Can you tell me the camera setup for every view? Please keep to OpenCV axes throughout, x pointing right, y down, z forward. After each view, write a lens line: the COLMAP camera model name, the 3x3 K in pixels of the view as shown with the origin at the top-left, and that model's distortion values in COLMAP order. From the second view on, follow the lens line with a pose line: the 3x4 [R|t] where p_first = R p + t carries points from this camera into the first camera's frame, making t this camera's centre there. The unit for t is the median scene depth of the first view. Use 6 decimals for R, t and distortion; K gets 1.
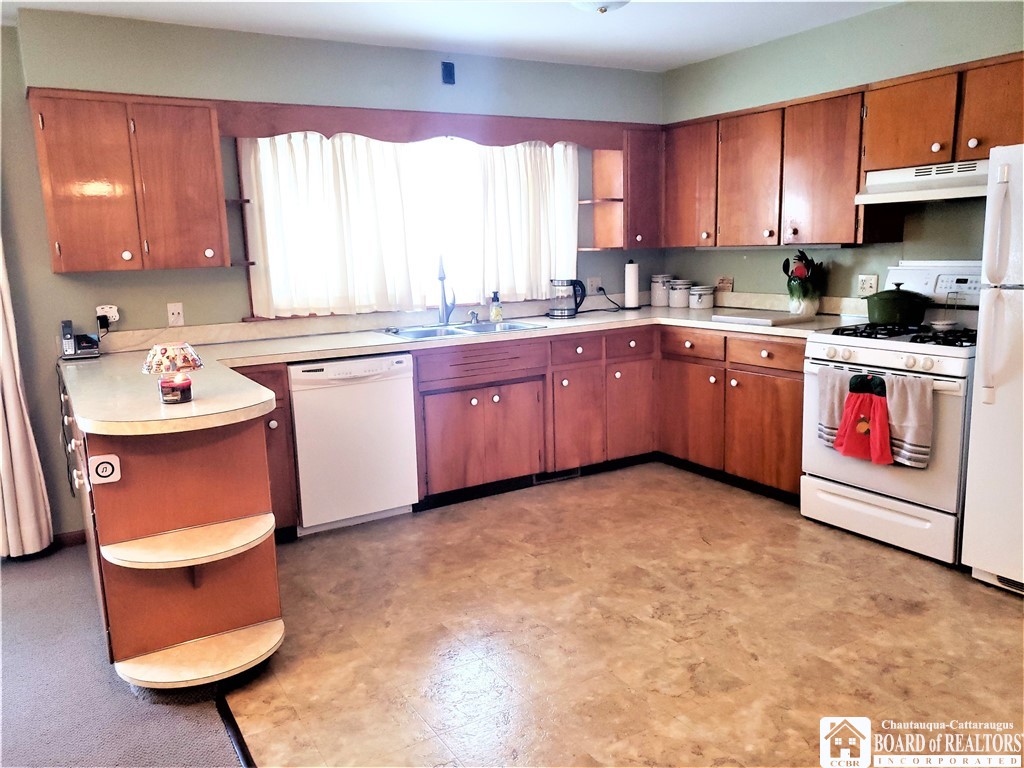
lens RADIAL K [[790.6, 0, 503.9], [0, 790.6, 383.5], [0, 0, 1]] dist [0.060139, -0.087989]
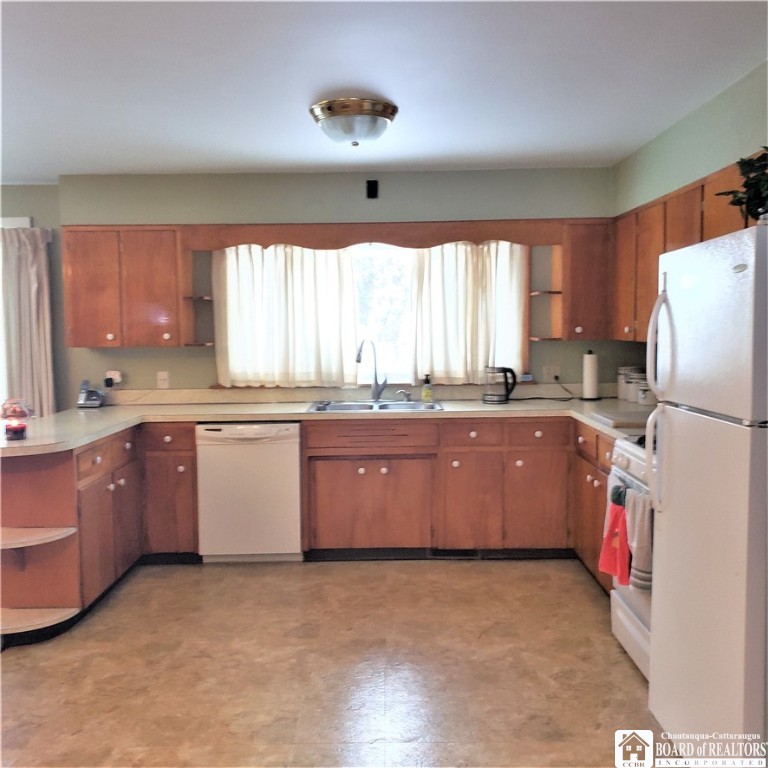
lens RADIAL K [[789.1, 0, 381.9], [0, 789.1, 371.3], [0, 0, 1]] dist [0.155661, -0.449177]
pose [[0.860573, 0.050270, -0.506841, 0.570789], [-0.102940, 0.991748, -0.076420, -0.036018], [0.498817, 0.117939, 0.858646, 0.031352]]
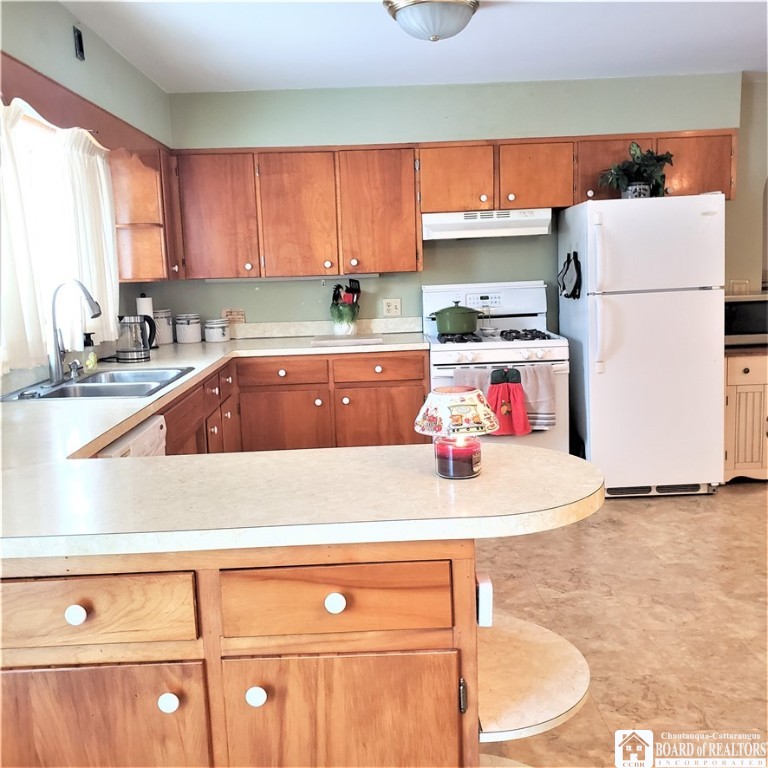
lens RADIAL K [[789.1, 0, 381.9], [0, 789.1, 371.3], [0, 0, 1]] dist [0.155661, -0.449177]
pose [[0.494633, -0.099542, 0.863383, -0.624729], [0.170057, 0.985301, 0.016172, -0.051201], [-0.852302, 0.138825, 0.504290, 0.439036]]
